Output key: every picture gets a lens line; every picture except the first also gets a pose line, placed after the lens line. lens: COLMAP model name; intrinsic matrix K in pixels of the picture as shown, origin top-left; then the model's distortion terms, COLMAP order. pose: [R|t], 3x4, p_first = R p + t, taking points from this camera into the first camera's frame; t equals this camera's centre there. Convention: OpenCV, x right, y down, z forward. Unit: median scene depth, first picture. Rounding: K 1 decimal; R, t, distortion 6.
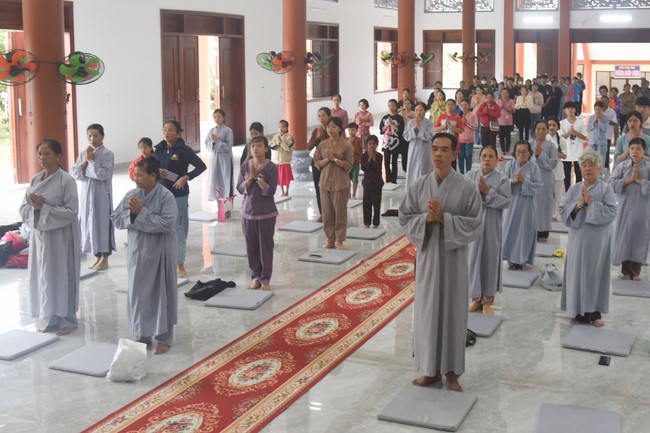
lens RADIAL K [[909.6, 0, 325.0], [0, 909.6, 216.5], [0, 0, 1]] dist [-0.040703, 0.002336]
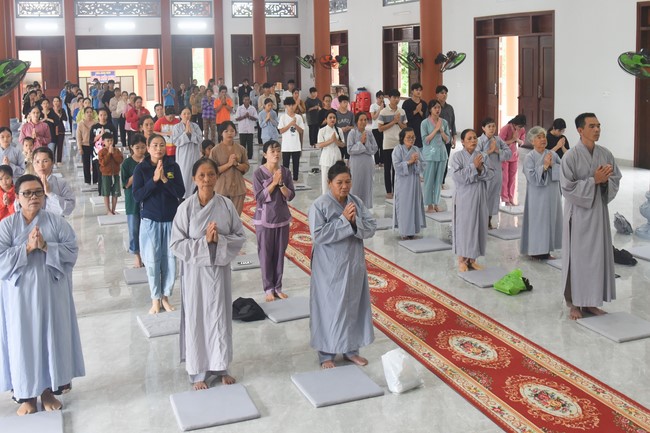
lens RADIAL K [[909.6, 0, 325.0], [0, 909.6, 216.5], [0, 0, 1]] dist [-0.040703, 0.002336]
pose [[0.650961, -0.140806, 0.745938, -0.671359], [0.148621, 0.987270, 0.056664, -0.048437], [-0.744420, 0.073976, 0.663601, 0.277667]]
